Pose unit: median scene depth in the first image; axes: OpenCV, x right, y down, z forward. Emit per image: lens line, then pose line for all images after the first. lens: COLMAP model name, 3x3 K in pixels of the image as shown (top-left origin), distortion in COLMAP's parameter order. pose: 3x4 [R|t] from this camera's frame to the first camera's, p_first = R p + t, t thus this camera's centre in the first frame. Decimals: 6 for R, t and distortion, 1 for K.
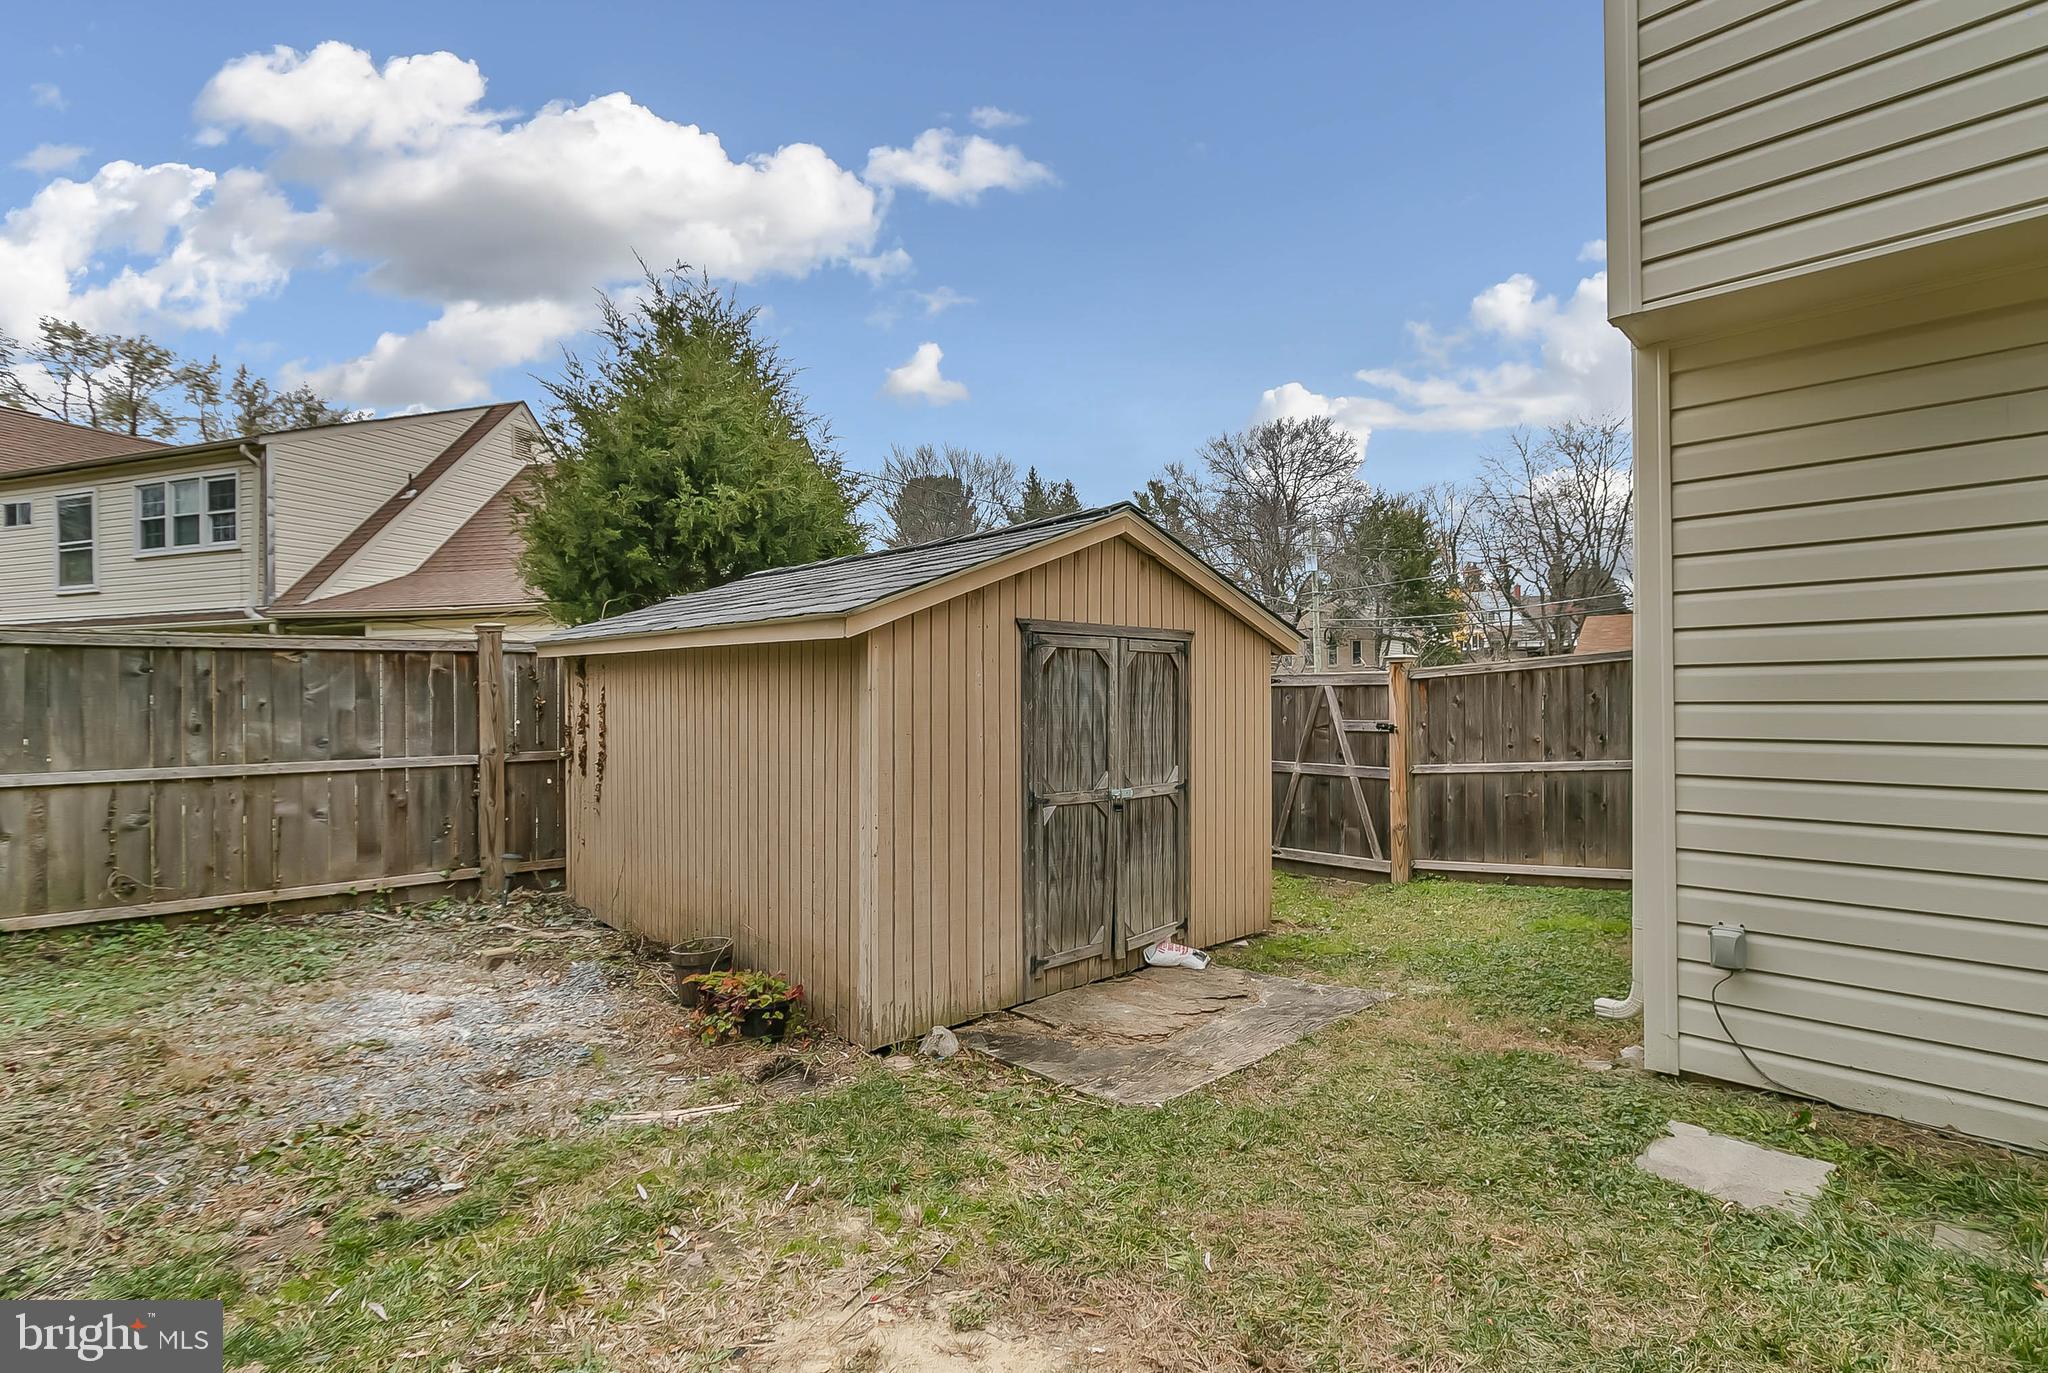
lens RADIAL K [[950.0, 0, 1021.3], [0, 950.0, 698.9], [0, 0, 1]] dist [0.000576, -0.001245]
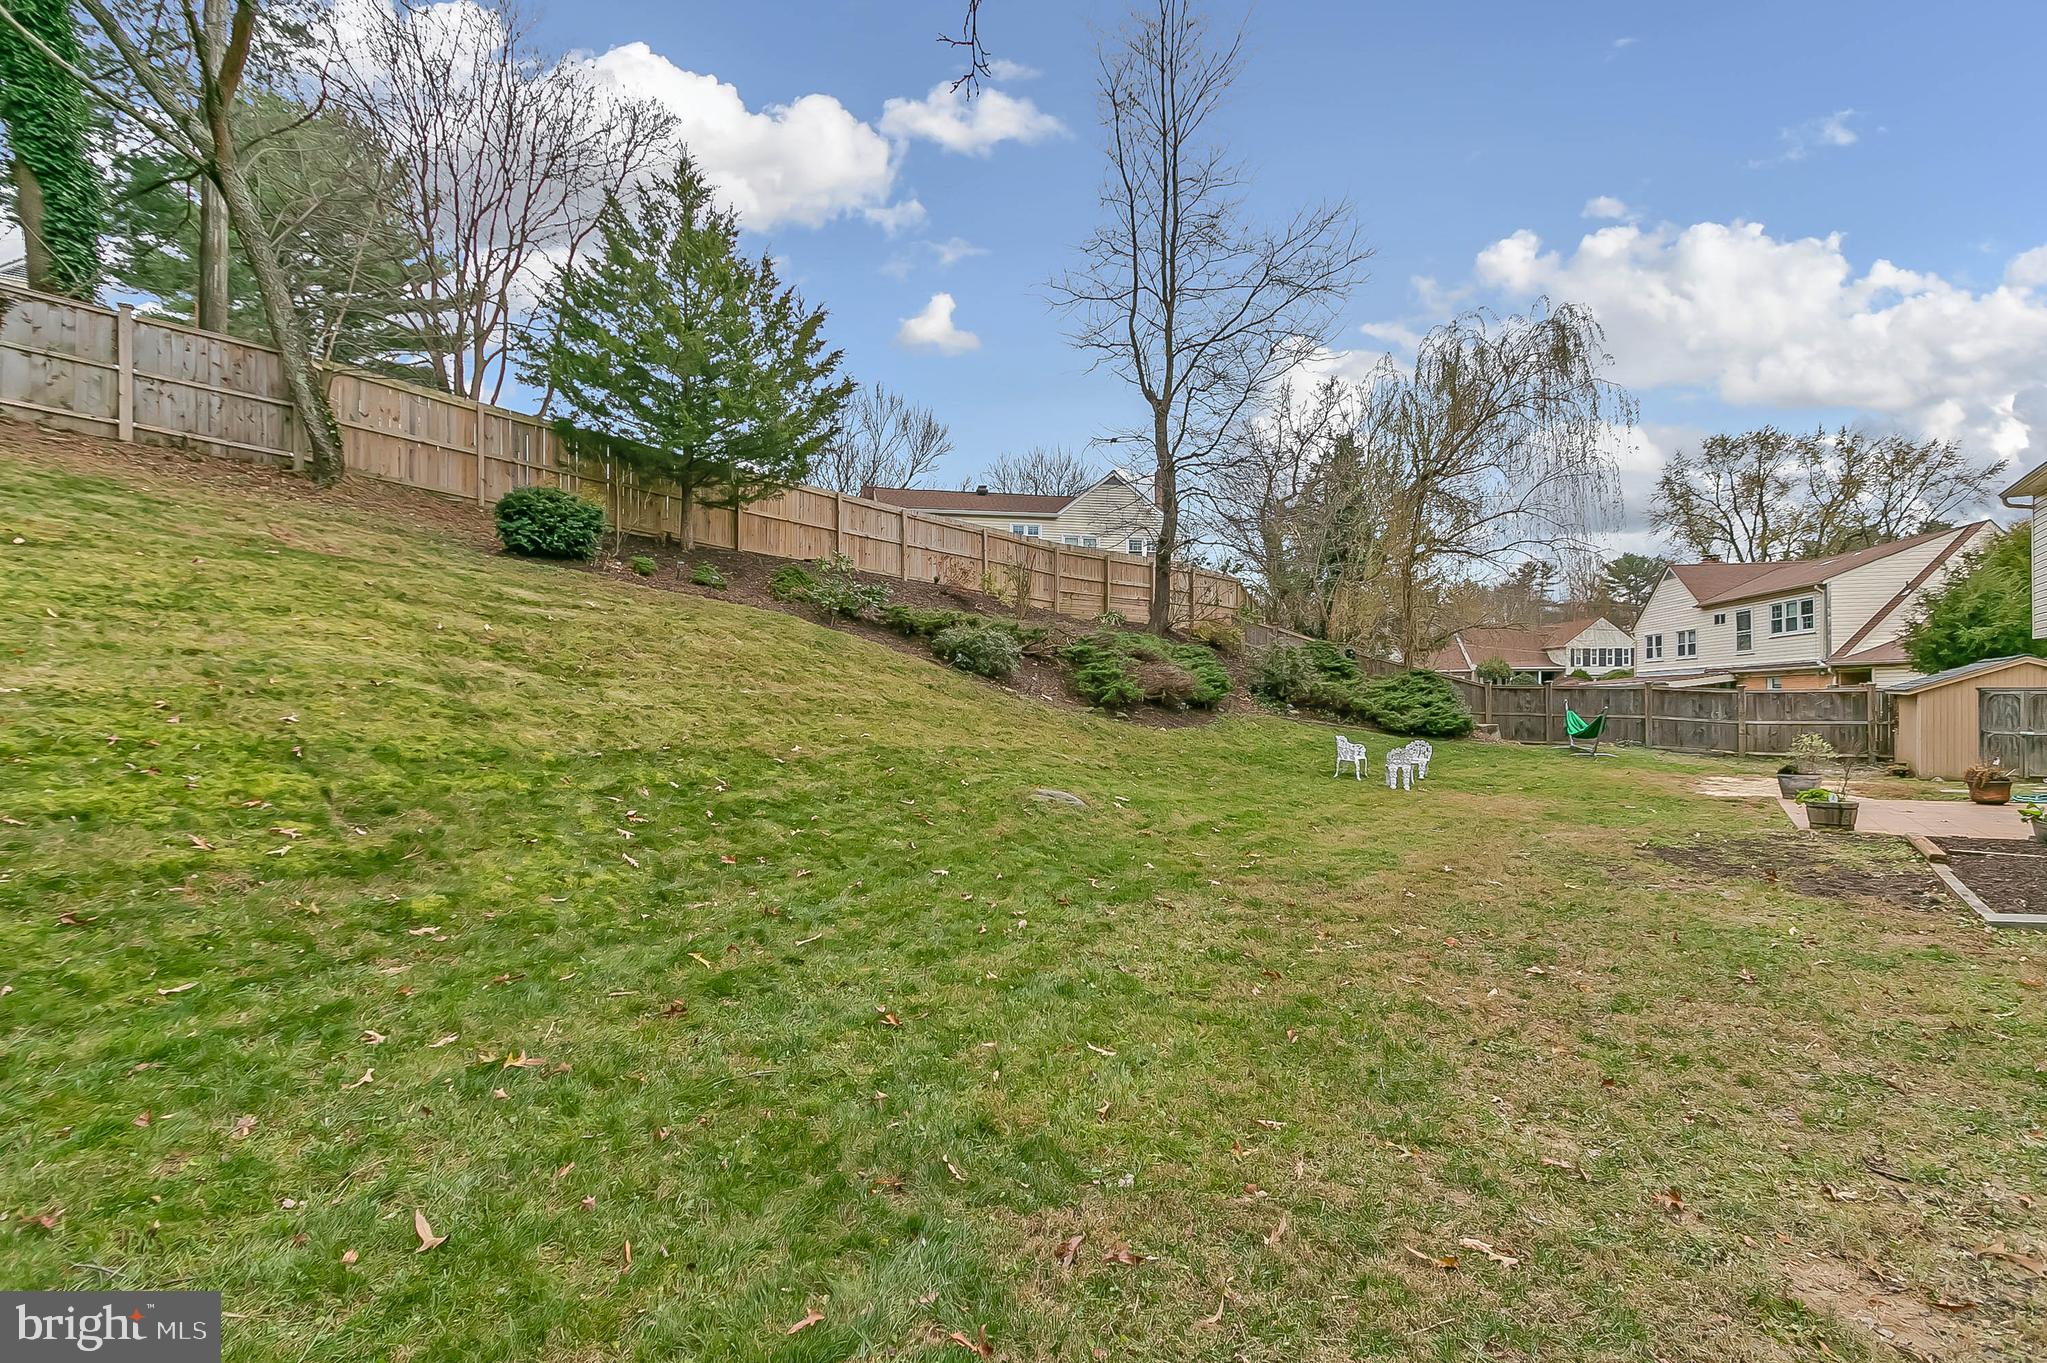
lens RADIAL K [[949.5, 0, 1020.9], [0, 949.5, 694.5], [0, 0, 1]] dist [0.000576, -0.001245]
pose [[0.158351, -0.003345, -0.987377, 0.979816], [0.003090, 0.999991, -0.002893, -0.015814], [0.987378, -0.002593, 0.158359, -1.078789]]
